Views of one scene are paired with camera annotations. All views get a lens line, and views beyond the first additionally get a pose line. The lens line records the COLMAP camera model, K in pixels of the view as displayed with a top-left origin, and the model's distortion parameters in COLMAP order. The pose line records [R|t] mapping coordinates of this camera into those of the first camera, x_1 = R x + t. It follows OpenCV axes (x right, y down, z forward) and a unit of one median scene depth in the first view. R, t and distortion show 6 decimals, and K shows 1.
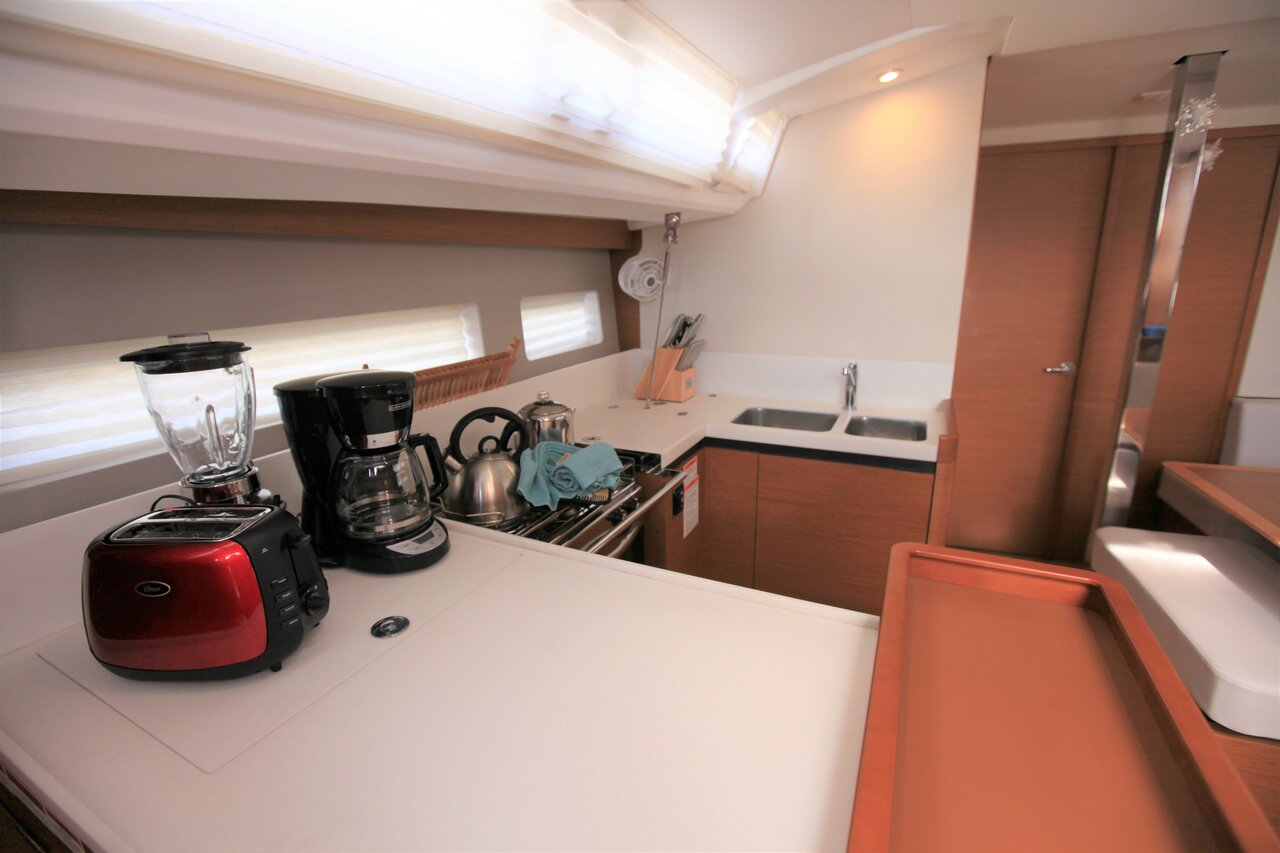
lens RADIAL K [[575.2, 0, 631.3], [0, 575.2, 425.7], [0, 0, 1]] dist [-0.054763, 0.015769]
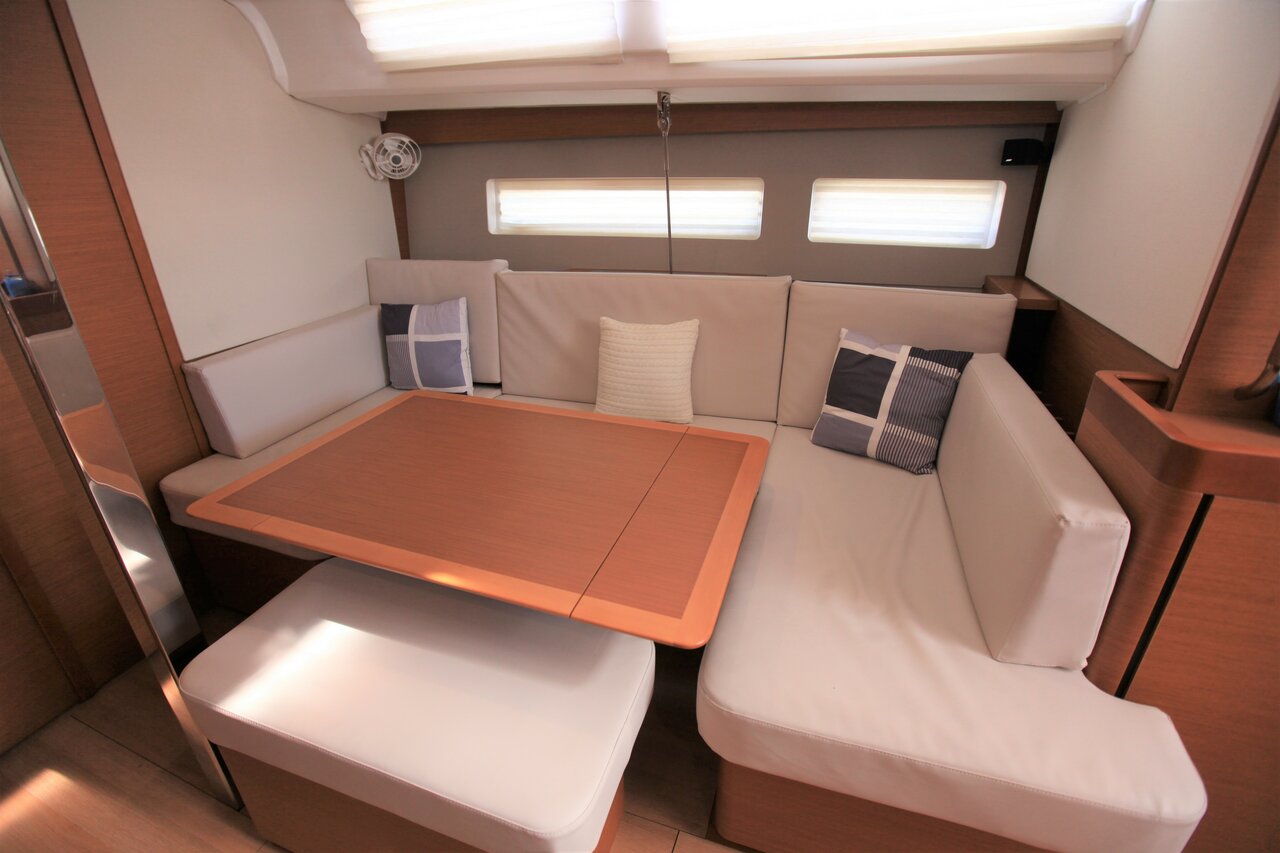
lens RADIAL K [[575.2, 0, 631.3], [0, 575.2, 425.7], [0, 0, 1]] dist [-0.054763, 0.015769]
pose [[-0.041314, -0.381252, 0.923548, 0.501884], [0.273361, 0.884756, 0.377467, -0.142231], [-0.961024, 0.268056, 0.067667, 0.571984]]
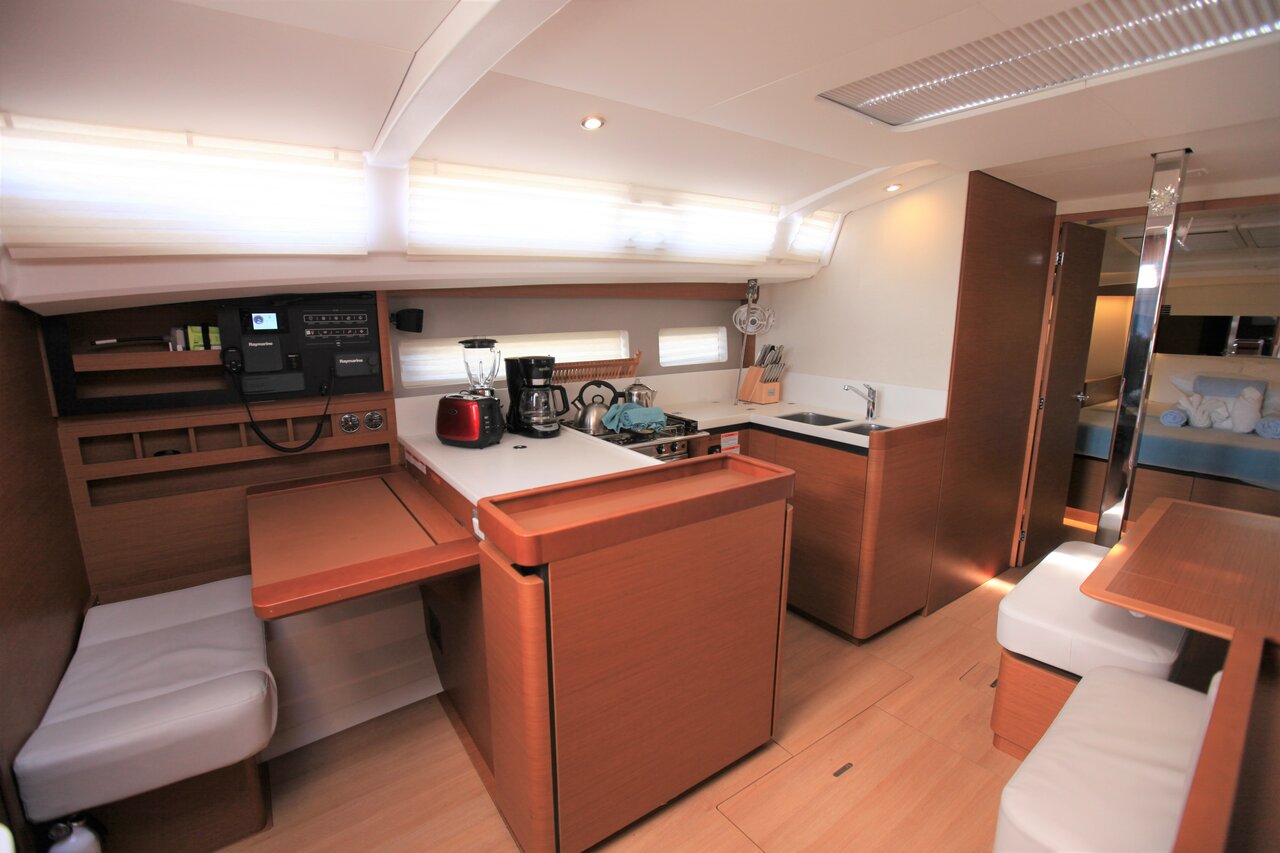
lens RADIAL K [[578.8, 0, 631.2], [0, 578.8, 426.5], [0, 0, 1]] dist [-0.056810, 0.021590]
pose [[0.874020, 0.118467, -0.471227, 0.669790], [-0.142710, 0.989637, -0.015899, 0.116276], [0.464460, 0.081145, 0.881869, -0.599302]]
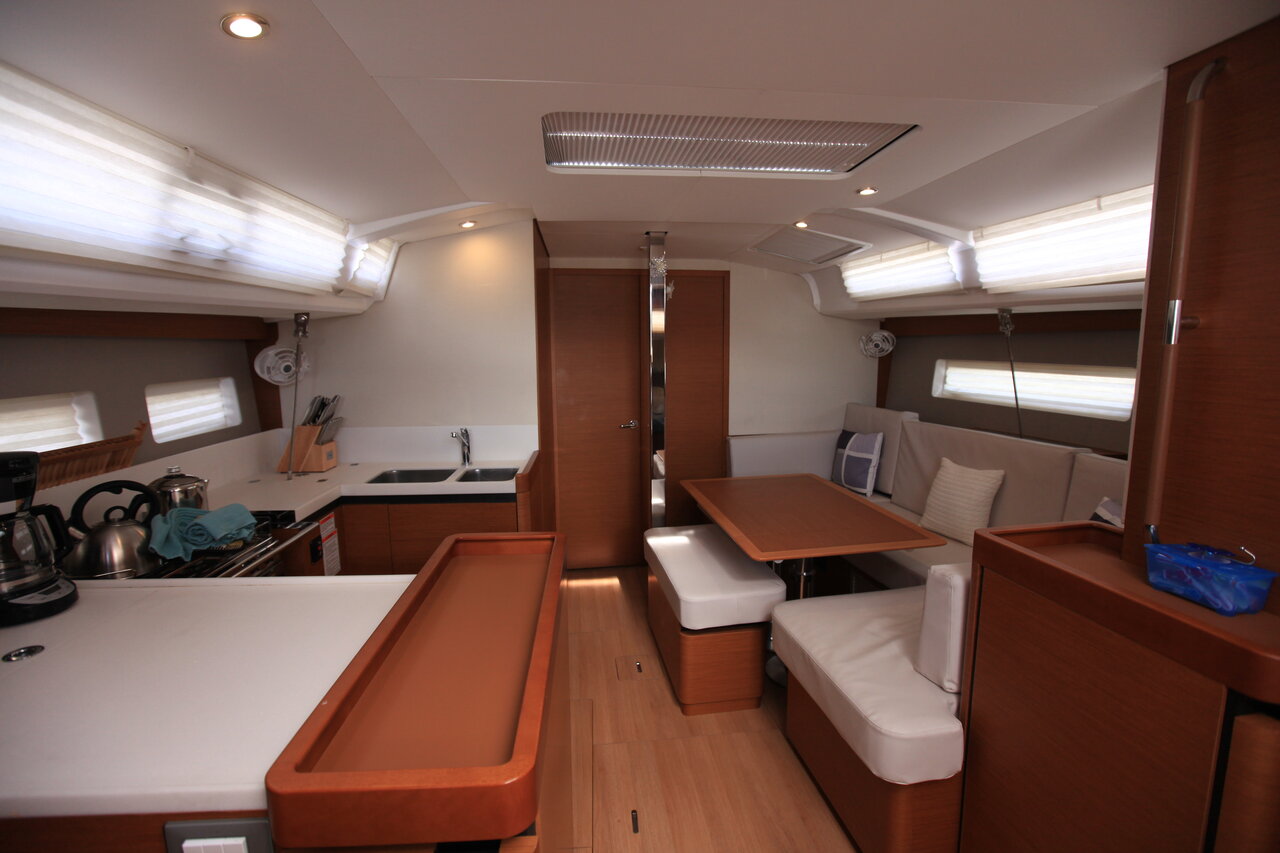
lens RADIAL K [[578.8, 0, 631.2], [0, 578.8, 426.5], [0, 0, 1]] dist [-0.056810, 0.021590]
pose [[0.862436, -0.052256, 0.503461, 0.066847], [0.117906, 0.988035, -0.099423, 0.074152], [-0.492242, 0.145108, 0.858279, -0.386470]]
